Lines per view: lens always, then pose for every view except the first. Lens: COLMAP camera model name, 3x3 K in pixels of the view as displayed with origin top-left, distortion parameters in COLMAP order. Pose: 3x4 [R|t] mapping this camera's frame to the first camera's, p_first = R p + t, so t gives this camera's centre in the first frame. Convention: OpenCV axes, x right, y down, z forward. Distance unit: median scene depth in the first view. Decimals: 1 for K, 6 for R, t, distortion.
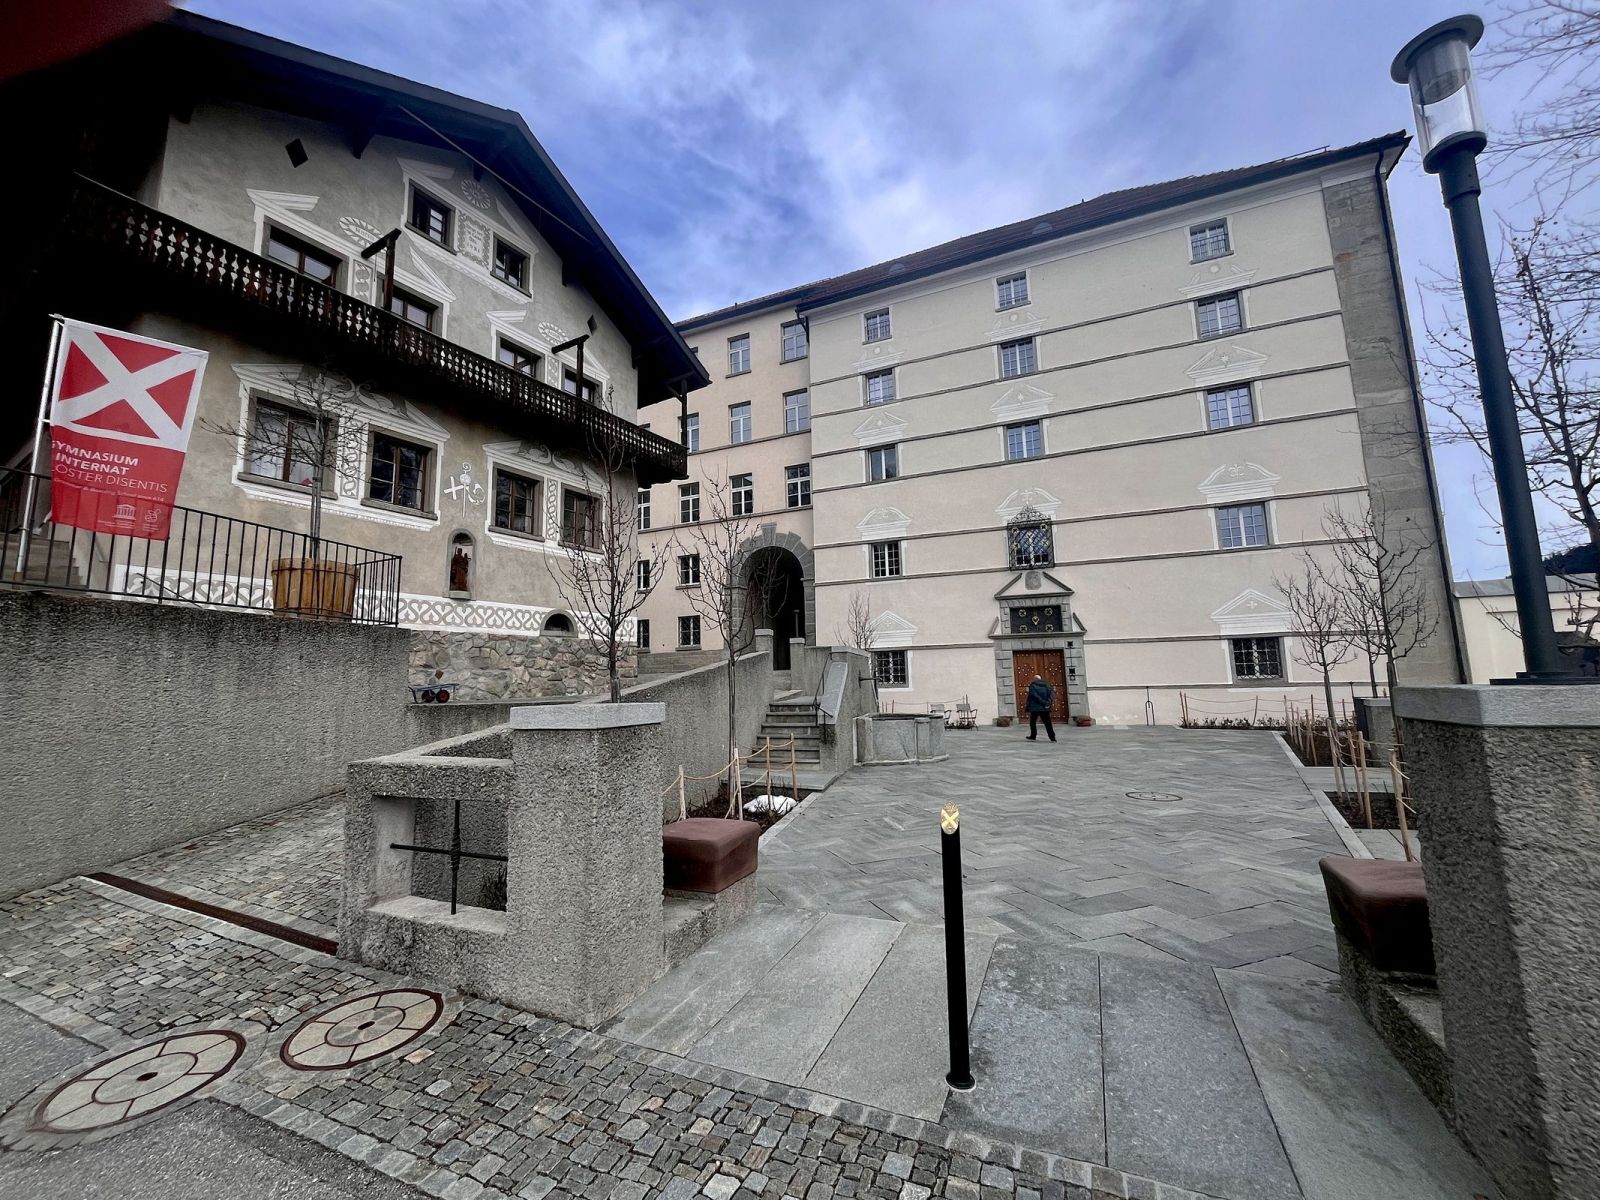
lens RADIAL K [[639.4, 0, 790.6], [0, 639.4, 602.0], [0, 0, 1]] dist [-0.003102, -0.000234]
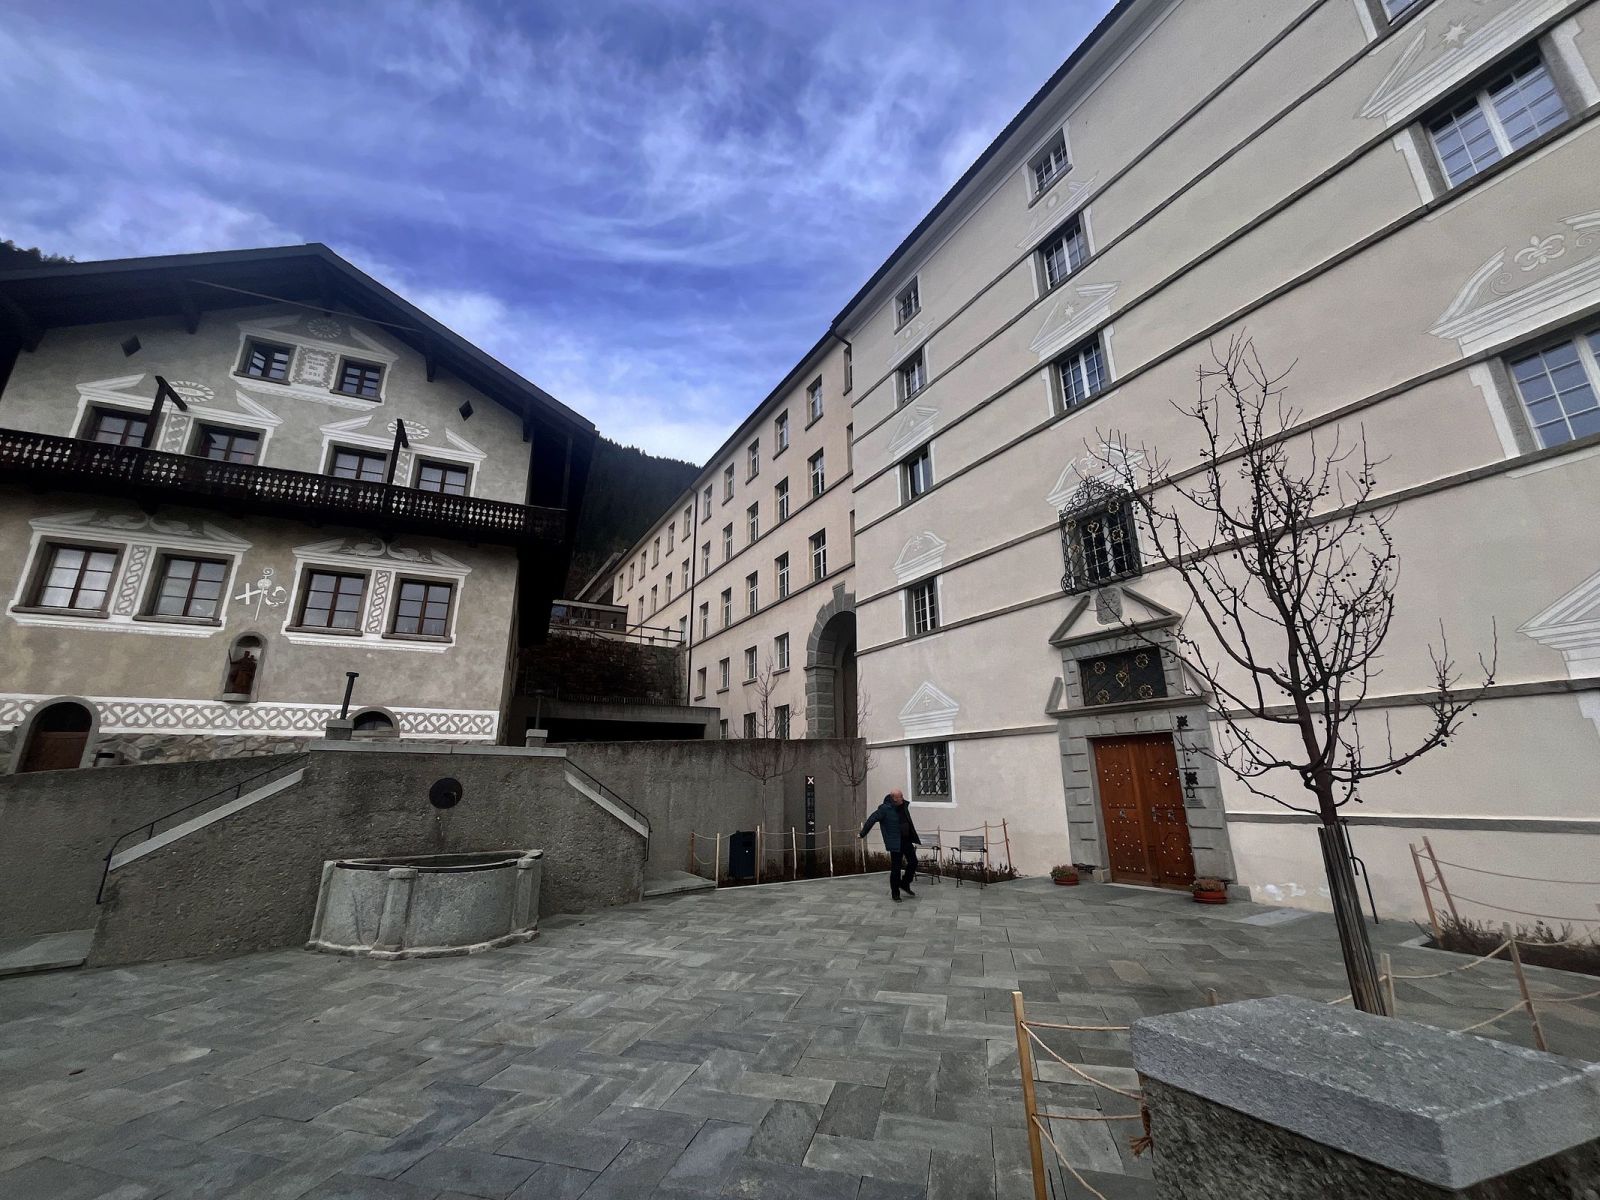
lens RADIAL K [[639.4, 0, 802.4], [0, 639.4, 603.8], [0, 0, 1]] dist [-0.003102, -0.000234]
pose [[0.816642, -0.144037, -0.558882, 0.503779], [0.061768, 0.984608, -0.163500, 0.040124], [0.573830, 0.099000, 0.812969, 0.436605]]
